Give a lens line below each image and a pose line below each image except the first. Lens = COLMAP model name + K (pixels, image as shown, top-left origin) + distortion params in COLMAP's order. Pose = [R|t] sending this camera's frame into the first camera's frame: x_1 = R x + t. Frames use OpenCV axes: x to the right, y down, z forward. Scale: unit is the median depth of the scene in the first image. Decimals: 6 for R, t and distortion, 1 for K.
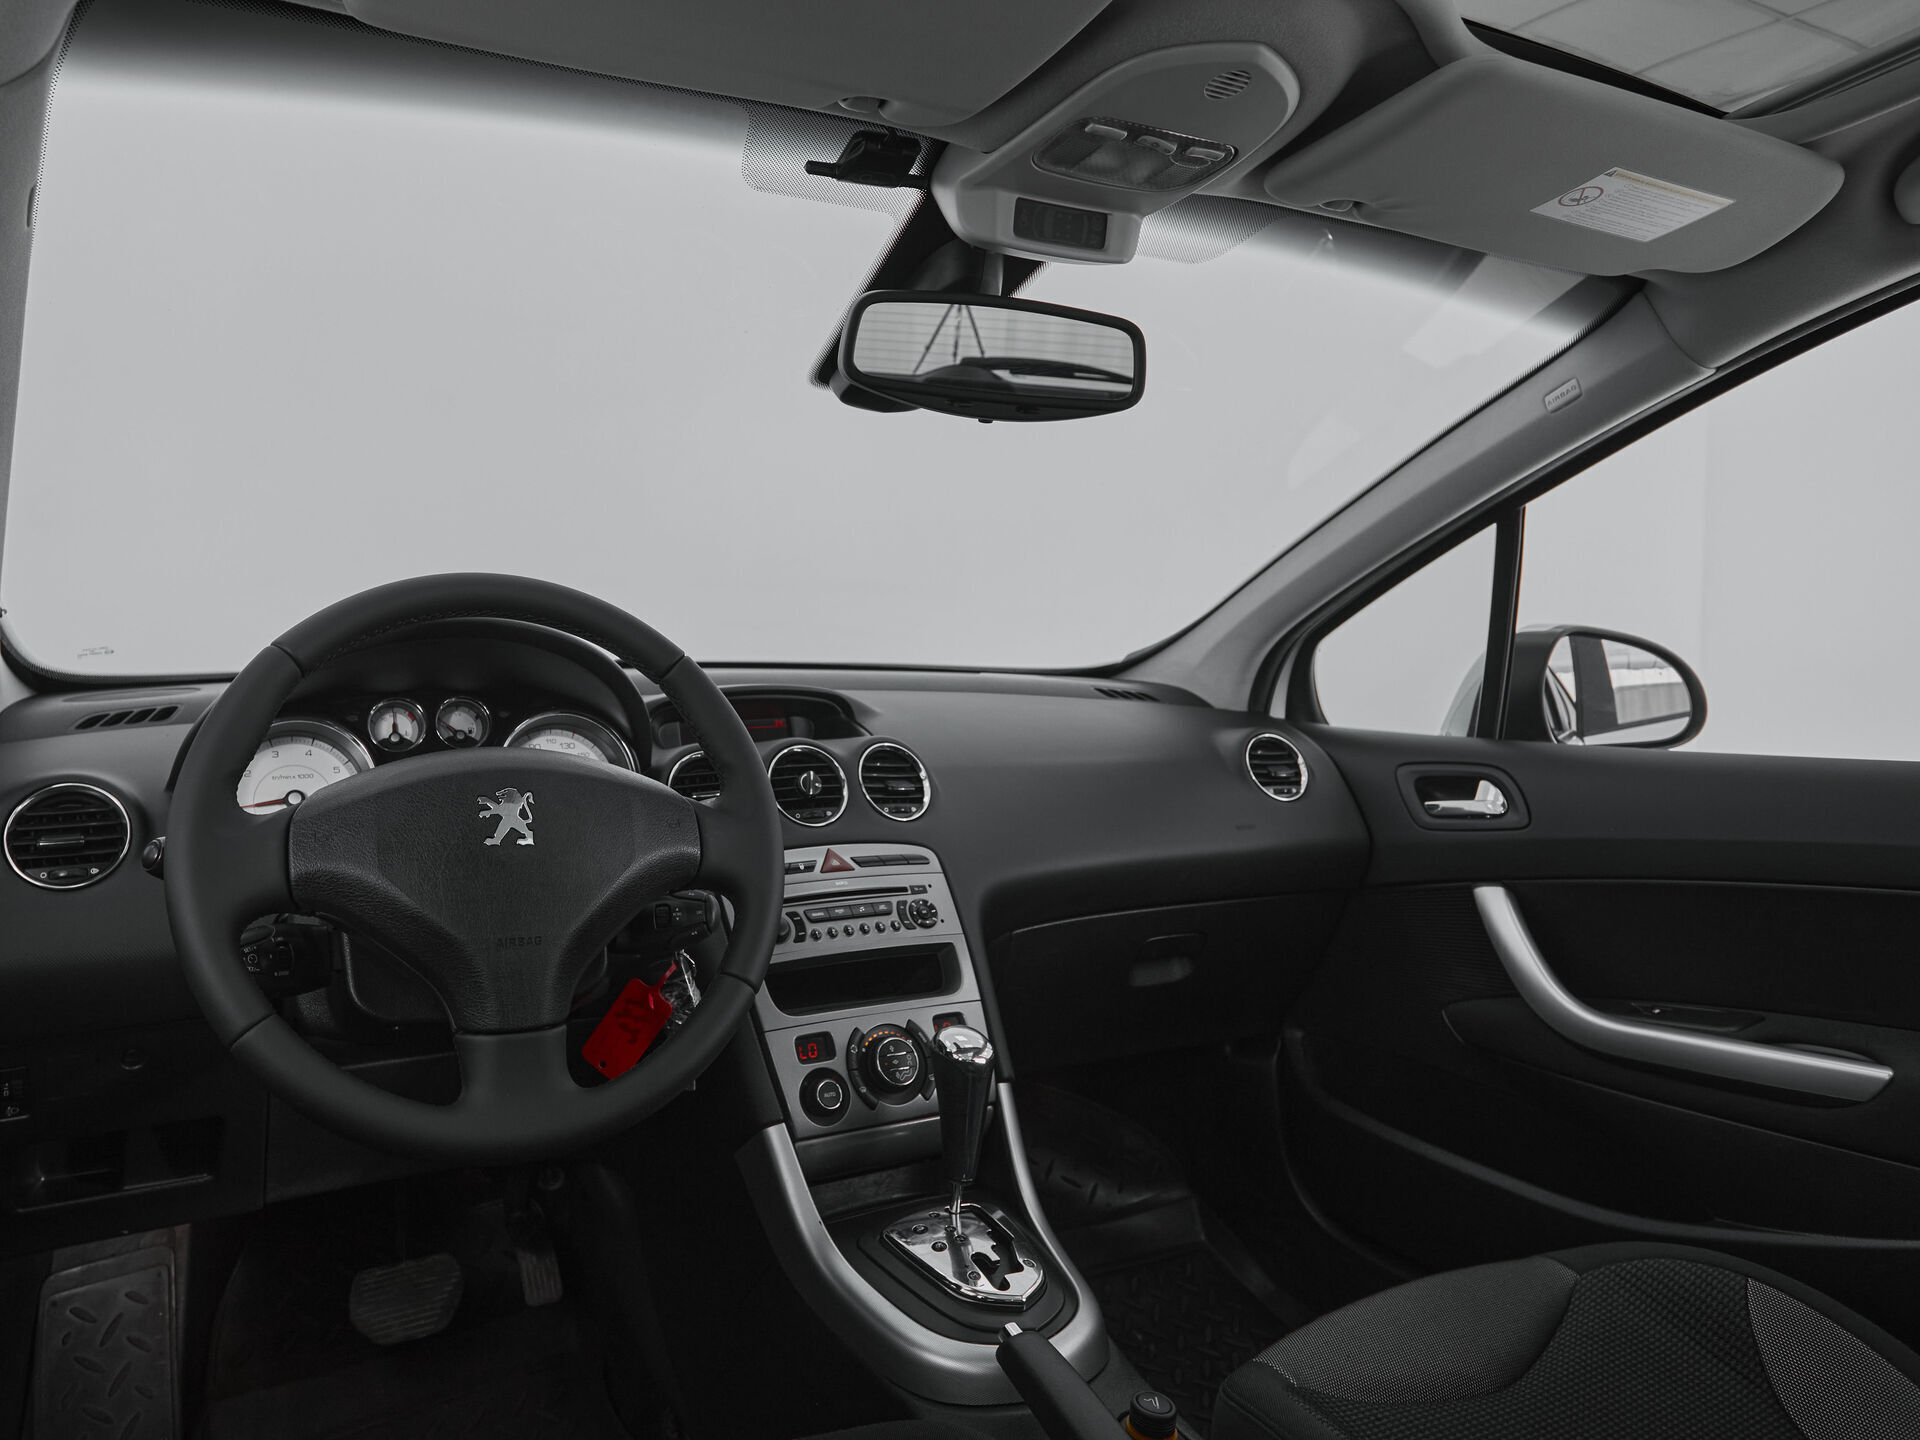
lens RADIAL K [[1260.9, 0, 796.9], [0, 1260.9, 633.0], [0, 0, 1]] dist [0.006797, -0.000432]
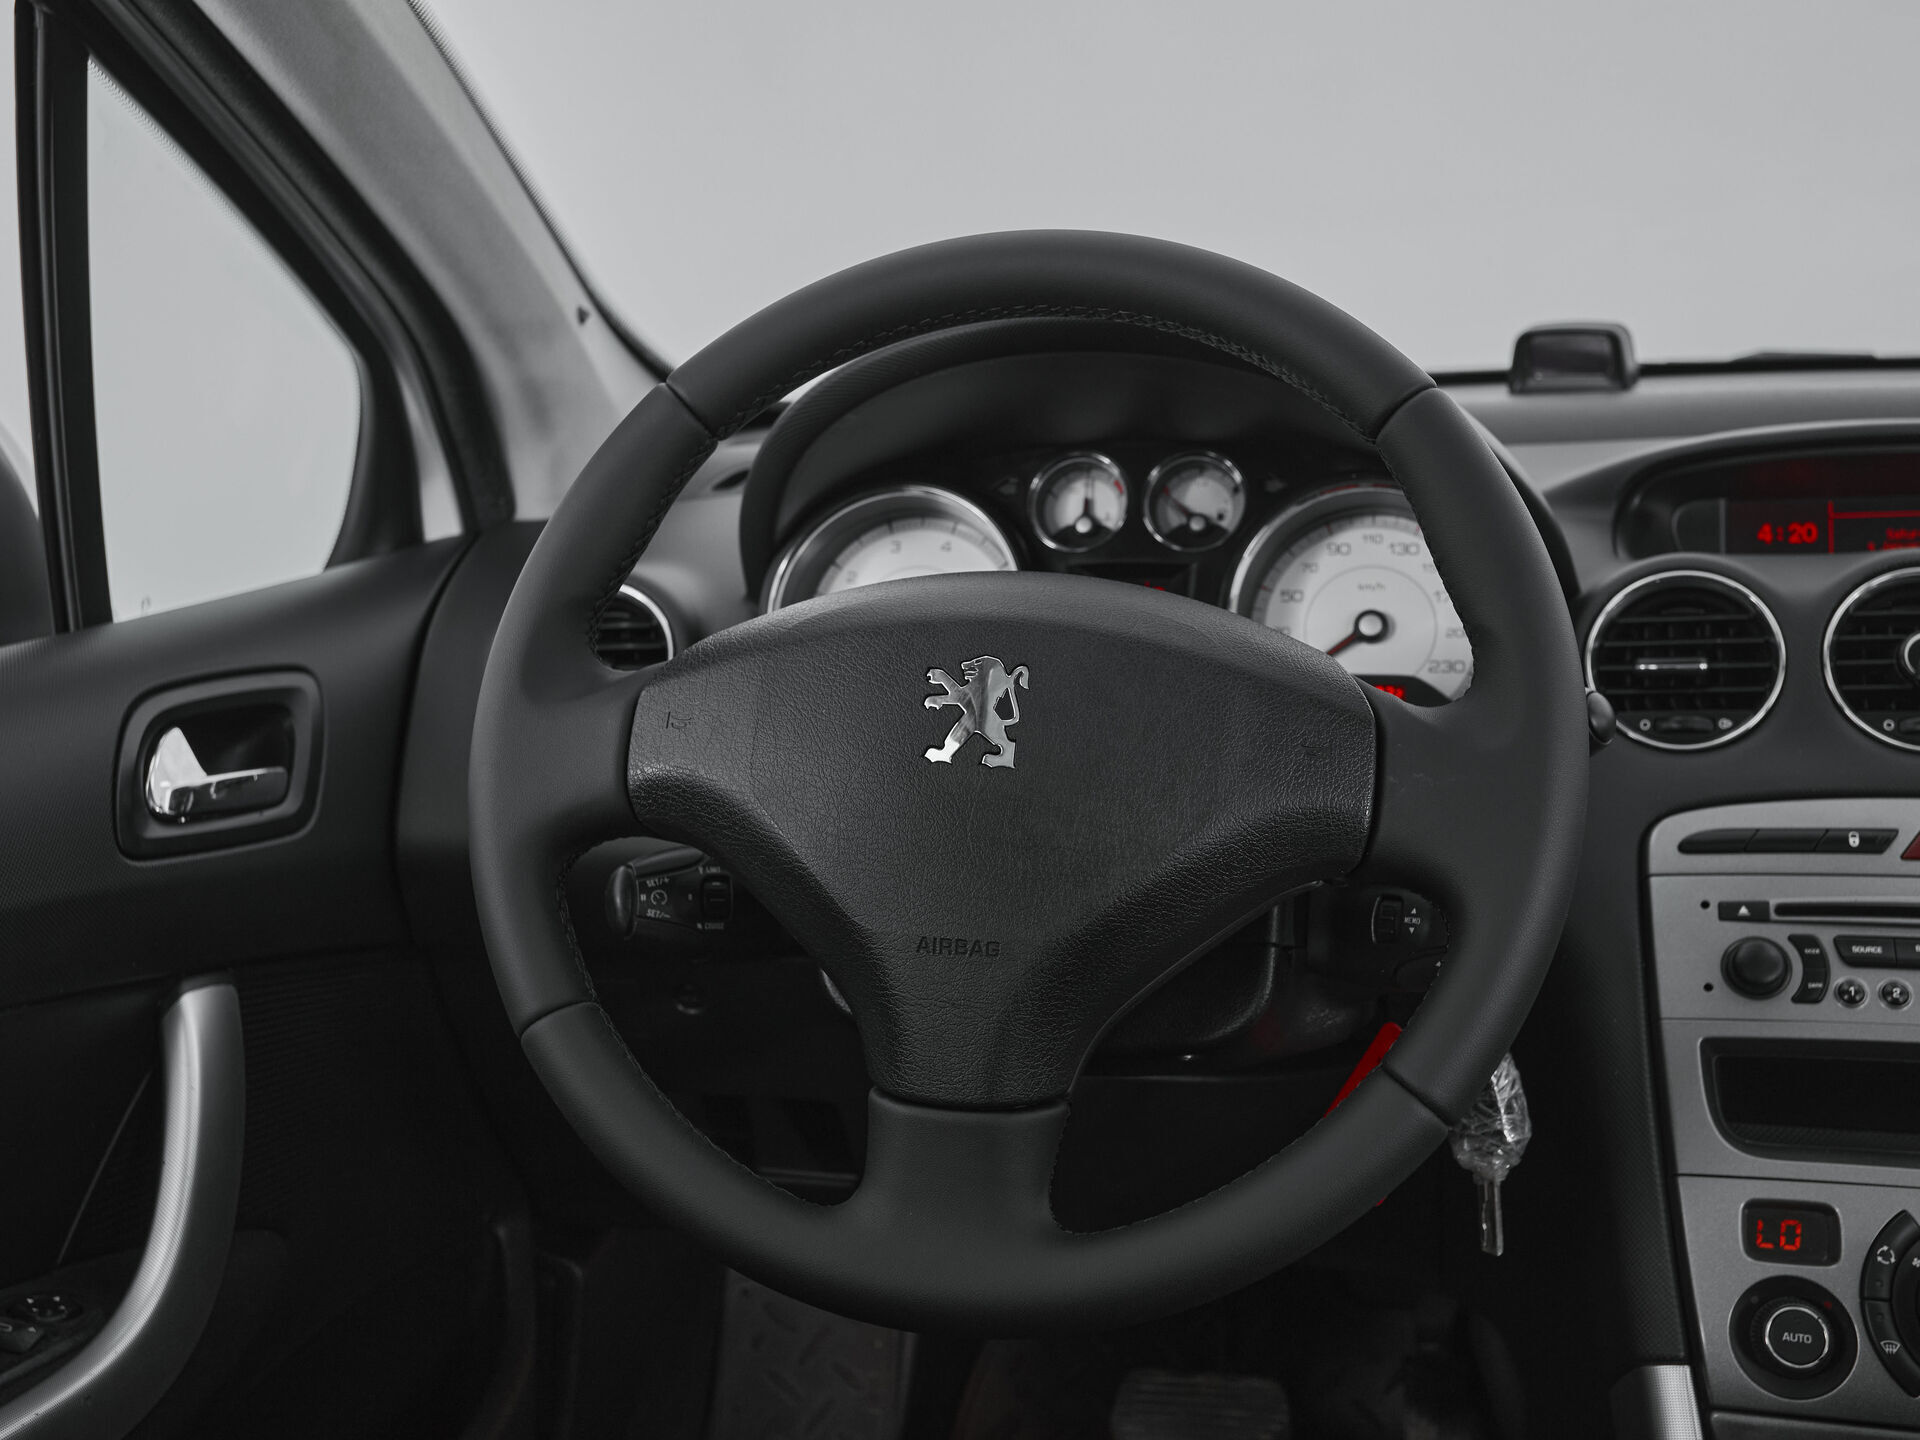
lens RADIAL K [[2111.6, 0, 960.0], [0, 2111.6, 720.0], [0, 0, 1]] dist [0.006701, 0.068416]
pose [[0.775674, 0.096794, -0.623667, 0.226589], [0.035086, 0.980028, 0.195739, -0.016975], [0.630158, -0.173711, 0.756786, 0.232293]]
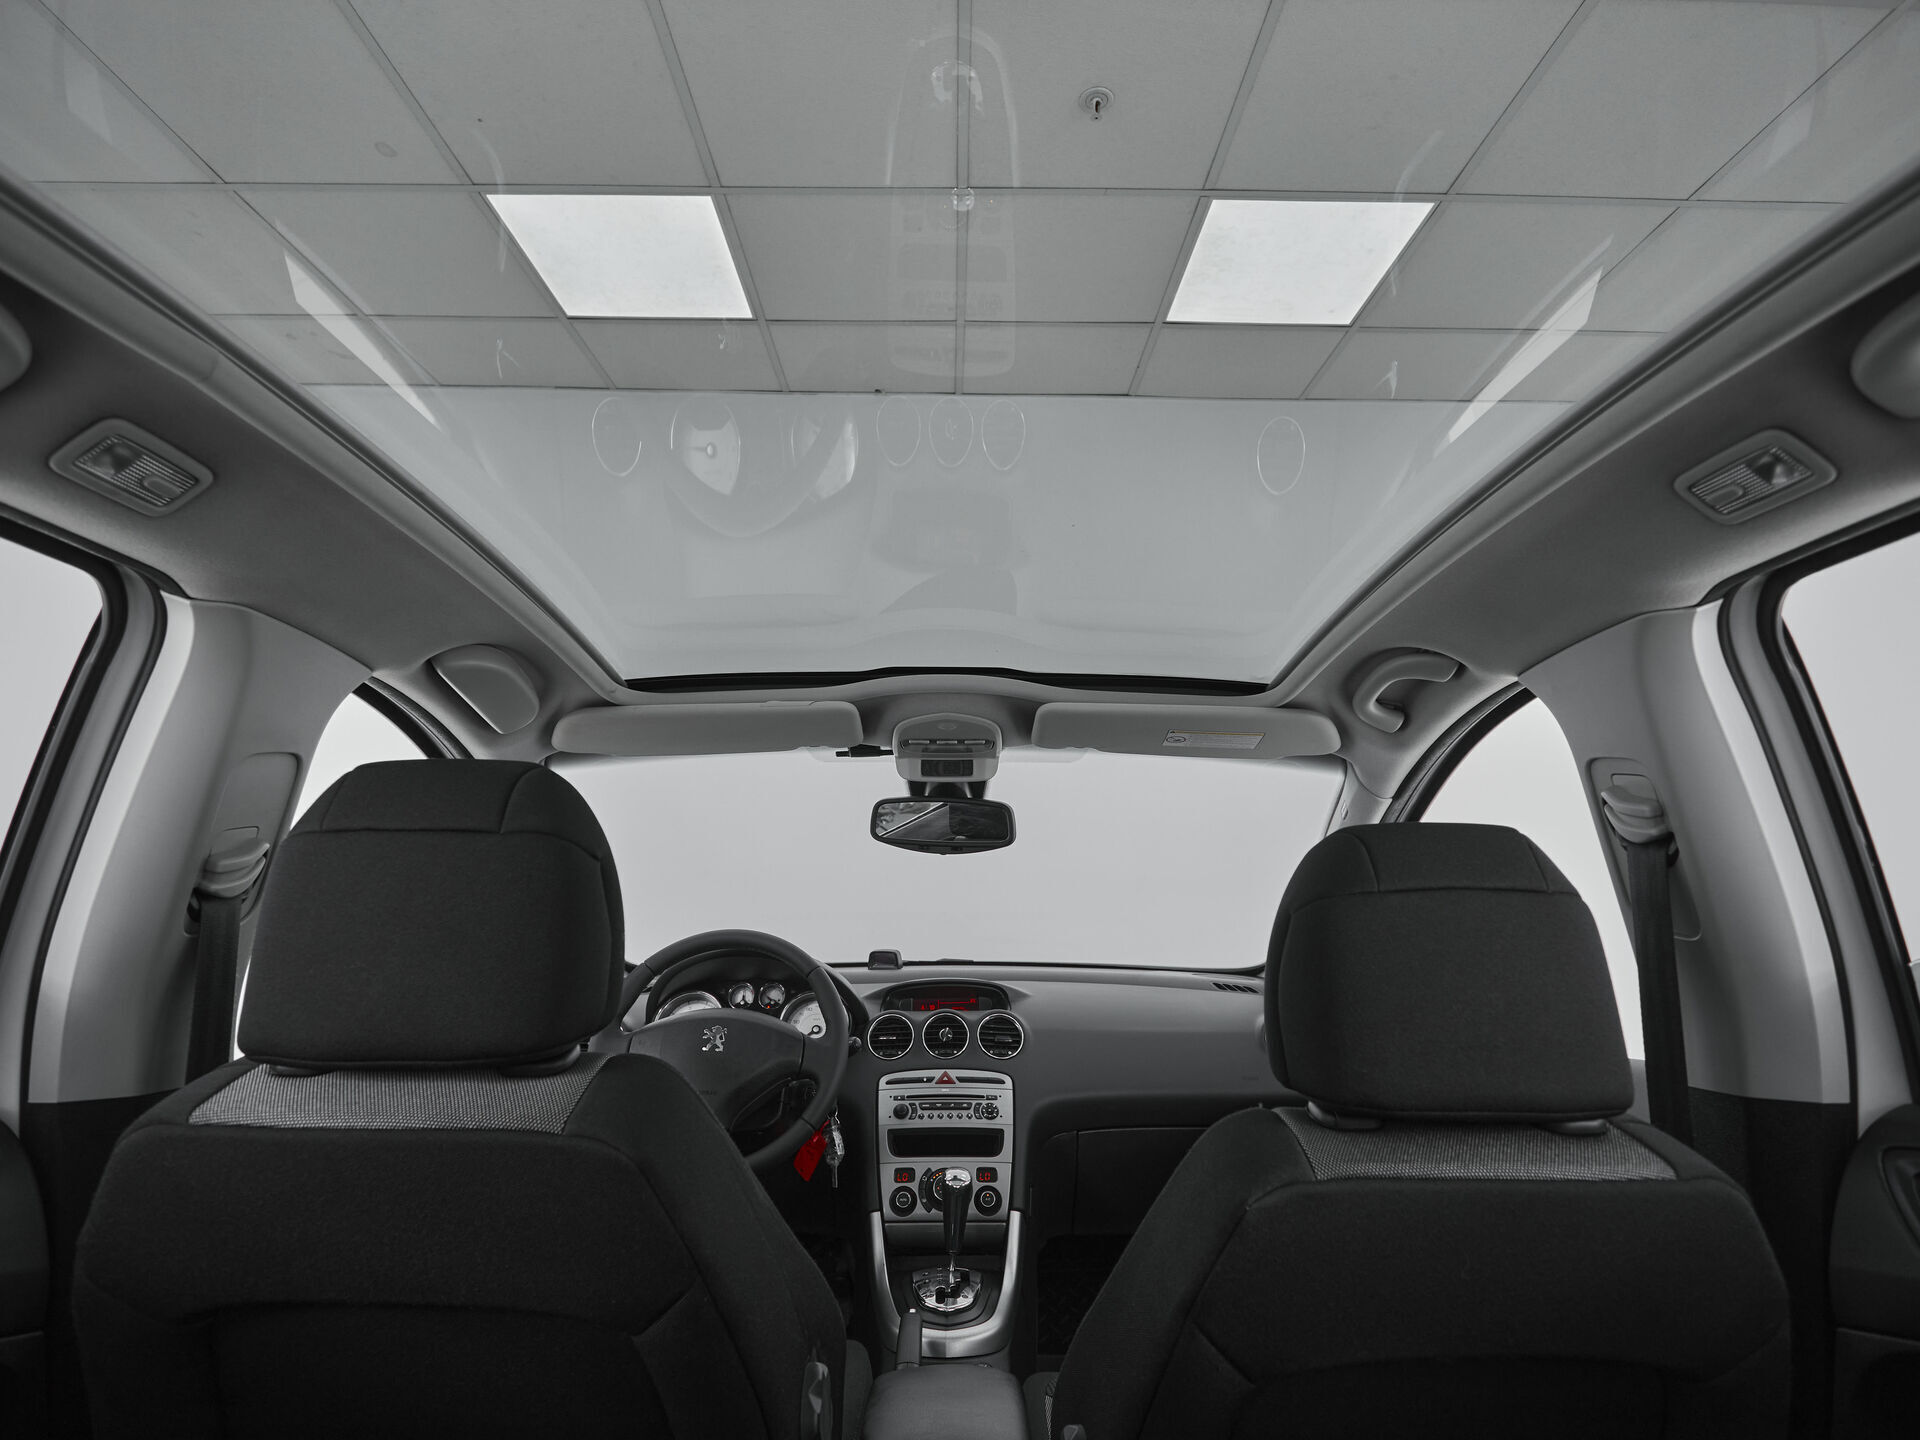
lens RADIAL K [[1017.3, 0, 953.9], [0, 1017.3, 723.6], [0, 0, 1]] dist [-0.000249, -0.000008]
pose [[0.907530, -0.081553, -0.411992, 0.719924], [0.003778, 0.982511, -0.186164, -0.054895], [0.419969, 0.167393, 0.891967, -0.433577]]
